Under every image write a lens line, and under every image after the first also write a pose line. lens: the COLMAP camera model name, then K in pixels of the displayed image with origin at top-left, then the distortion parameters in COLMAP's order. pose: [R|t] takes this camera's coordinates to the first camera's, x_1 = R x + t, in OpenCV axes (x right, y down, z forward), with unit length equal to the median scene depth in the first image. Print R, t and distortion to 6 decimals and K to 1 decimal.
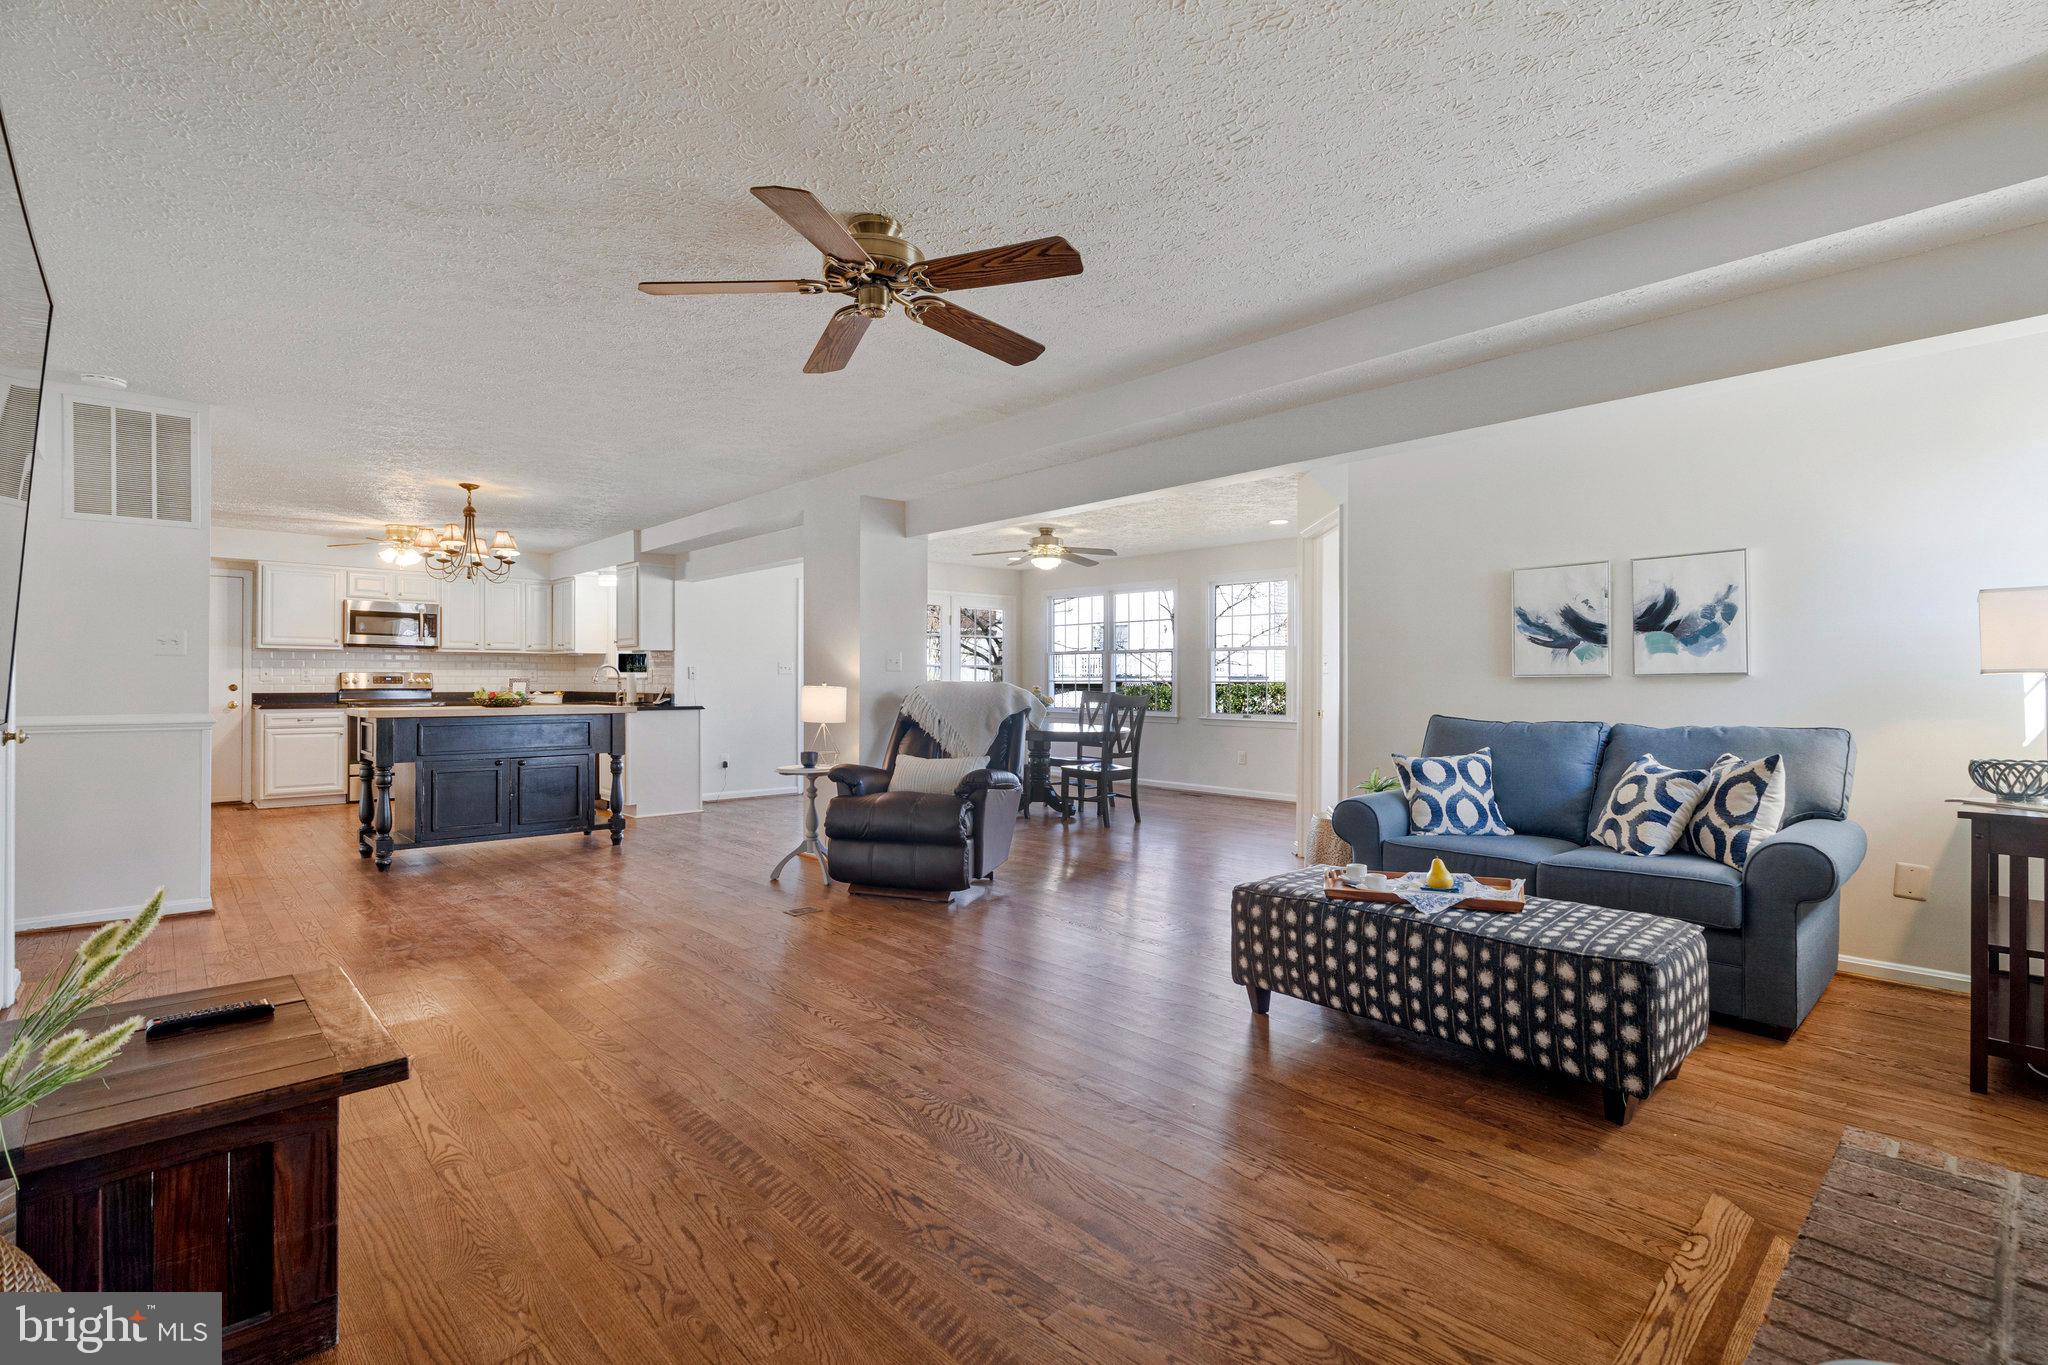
lens RADIAL K [[937.9, 0, 1029.1], [0, 937.9, 684.4], [0, 0, 1]] dist [-0.002221, 0.000914]
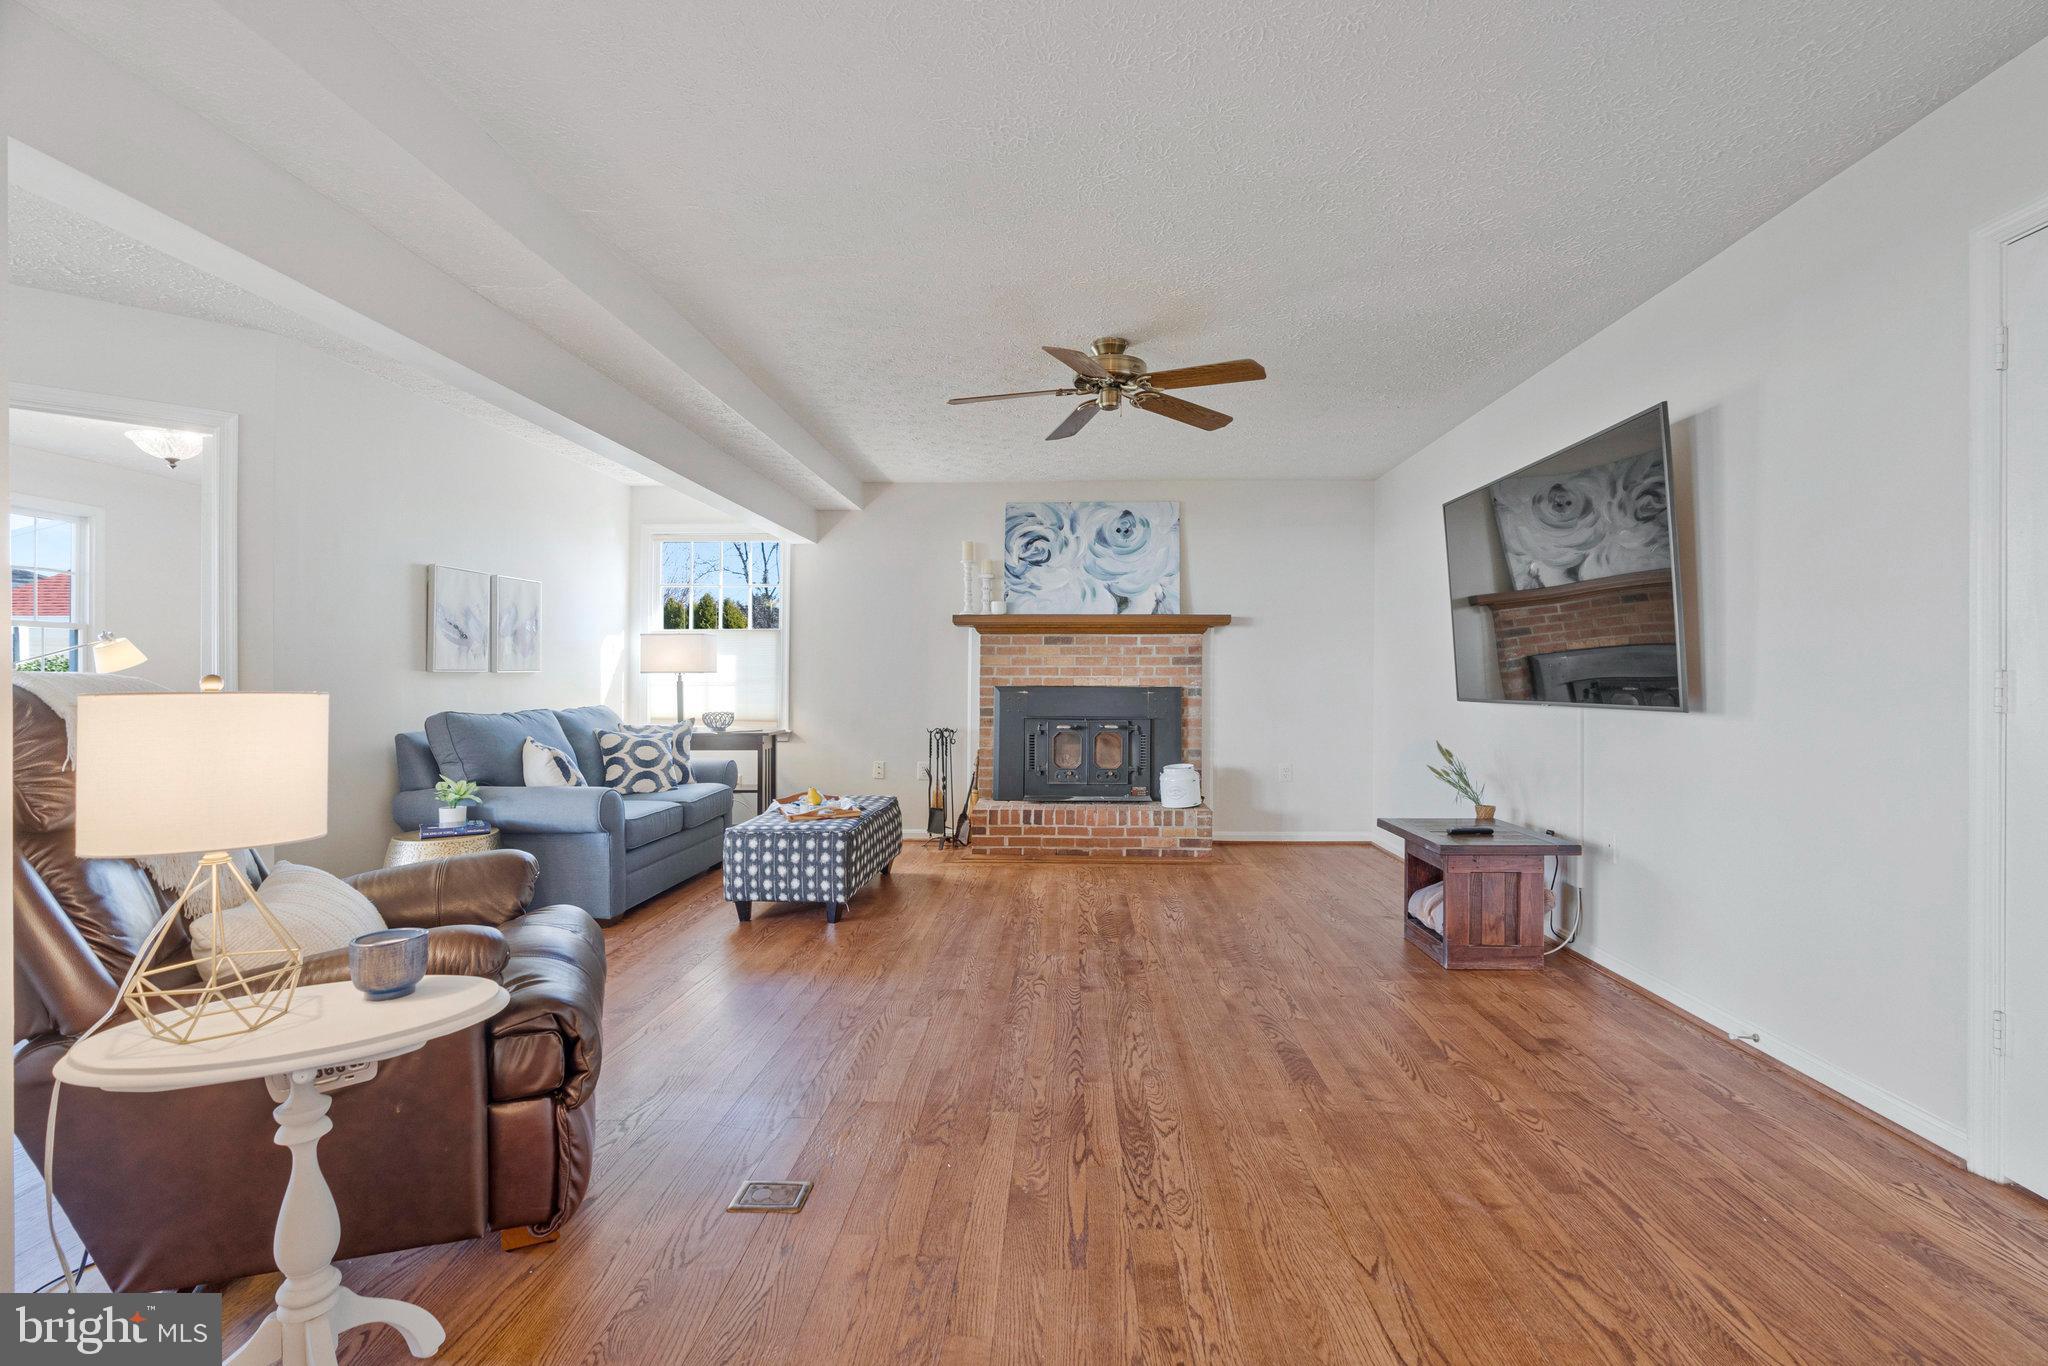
lens RADIAL K [[937.9, 0, 1029.1], [0, 937.9, 684.9], [0, 0, 1]] dist [-0.002221, 0.000914]
pose [[-0.702231, -0.006050, 0.711923, -0.681307], [-0.003928, 0.999982, 0.004623, -0.000234], [-0.711938, 0.000450, -0.702242, 1.305343]]
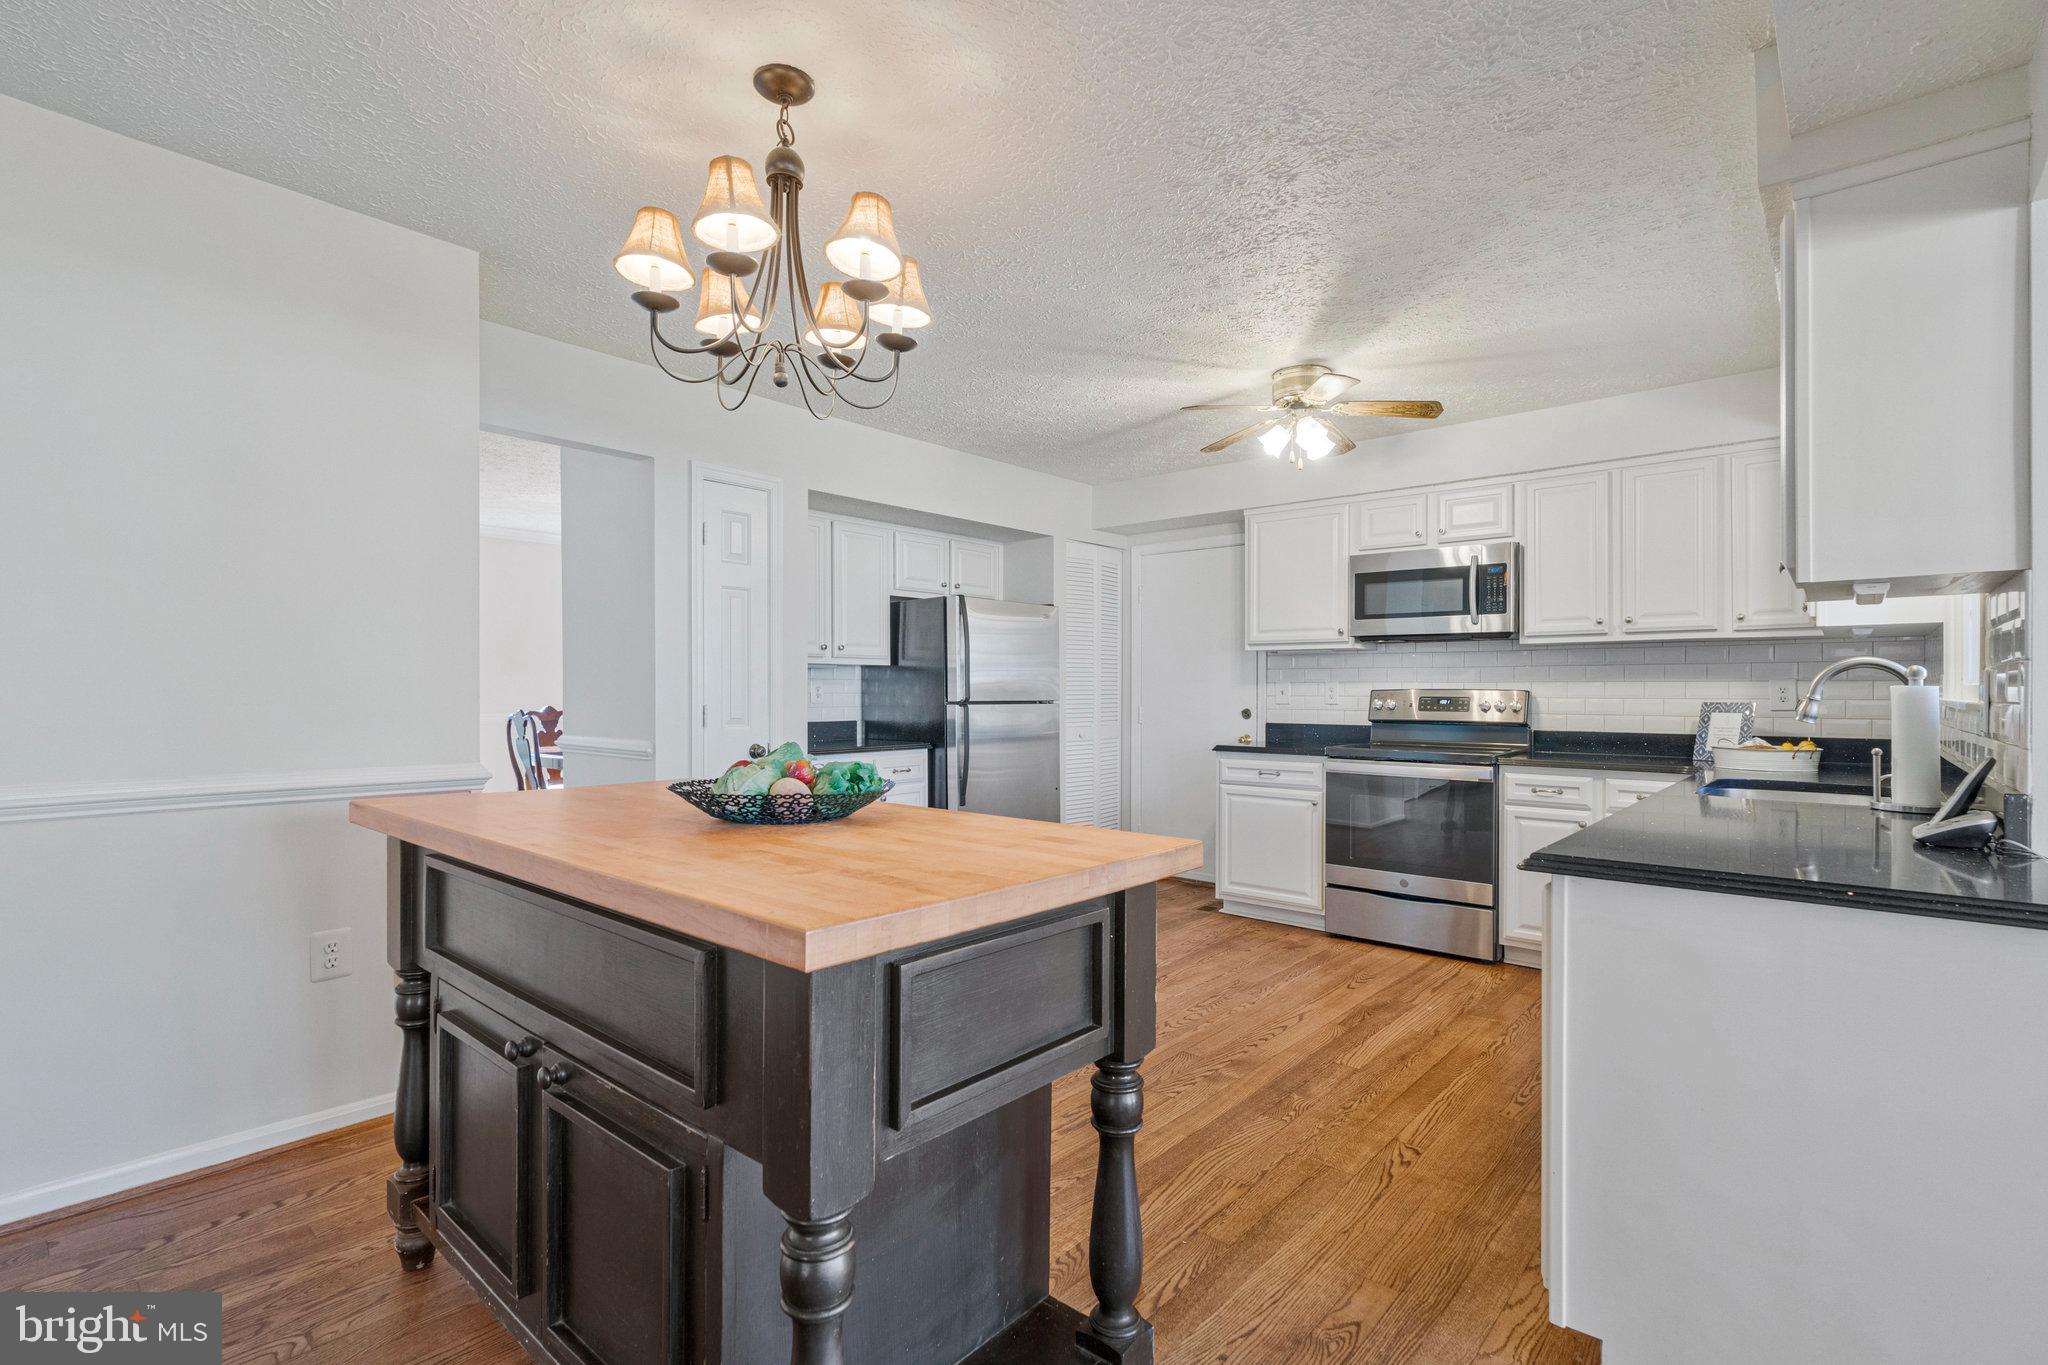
lens RADIAL K [[937.9, 0, 1029.1], [0, 937.9, 684.4], [0, 0, 1]] dist [-0.002221, 0.000914]
pose [[0.103703, -0.010566, -0.994552, -0.419600], [-0.008731, 0.999895, -0.011534, -0.016327], [0.994570, 0.009879, 0.103600, 1.549502]]
